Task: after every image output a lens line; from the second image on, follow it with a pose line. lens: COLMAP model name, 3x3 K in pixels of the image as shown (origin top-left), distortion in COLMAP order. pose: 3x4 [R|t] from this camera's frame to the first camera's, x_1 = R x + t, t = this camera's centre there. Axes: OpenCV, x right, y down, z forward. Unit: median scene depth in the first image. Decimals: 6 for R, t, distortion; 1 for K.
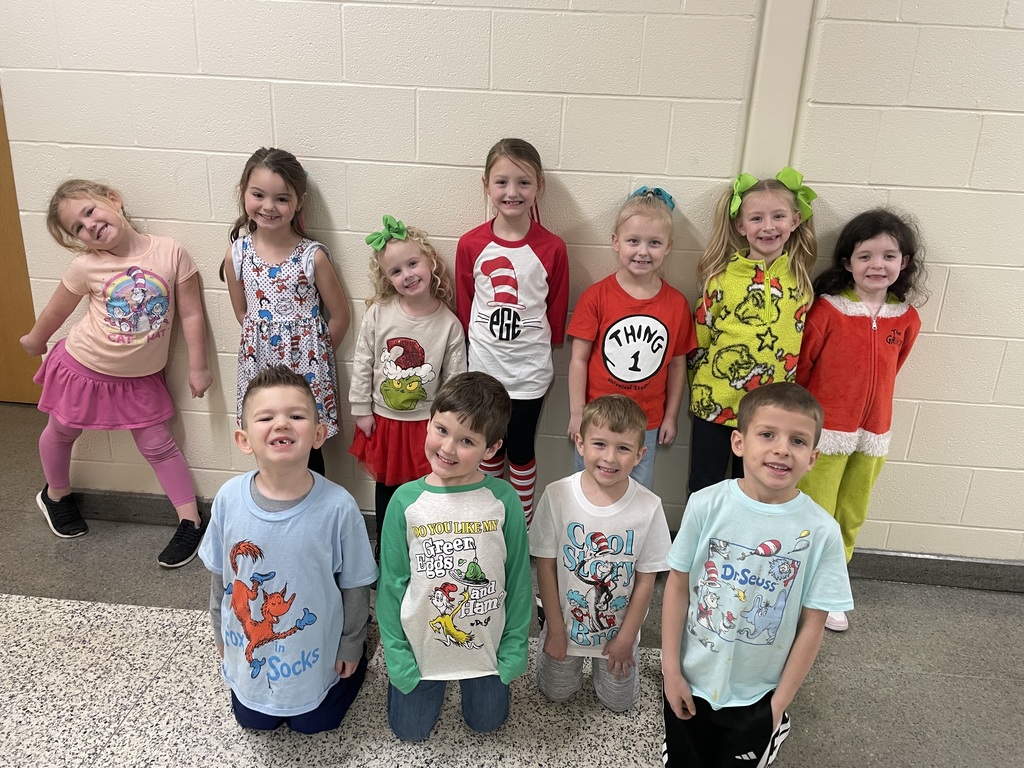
lens RADIAL K [[835.5, 0, 506.7], [0, 835.5, 375.3], [0, 0, 1]] dist [0.079622, -0.112870]
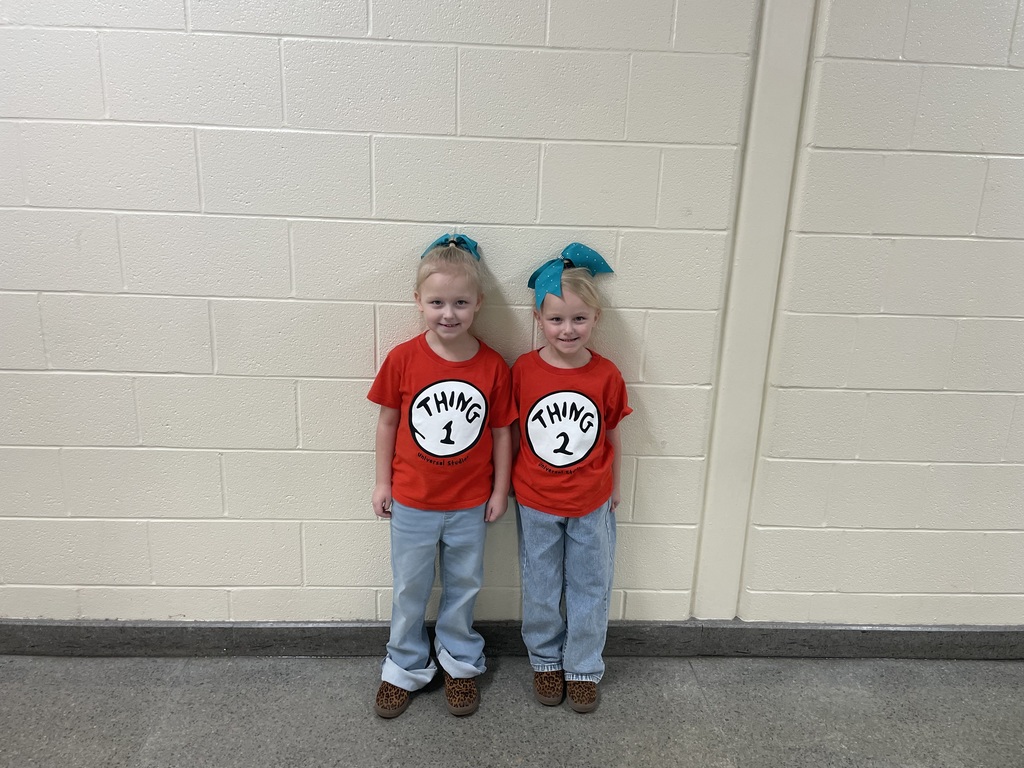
lens RADIAL K [[835.5, 0, 508.8], [0, 835.5, 375.5], [0, 0, 1]] dist [0.079622, -0.112870]
pose [[0.992126, -0.040824, 0.118404, -0.081553], [0.046287, 0.997969, -0.043762, -0.050677], [-0.116377, 0.048898, 0.992001, 0.141452]]
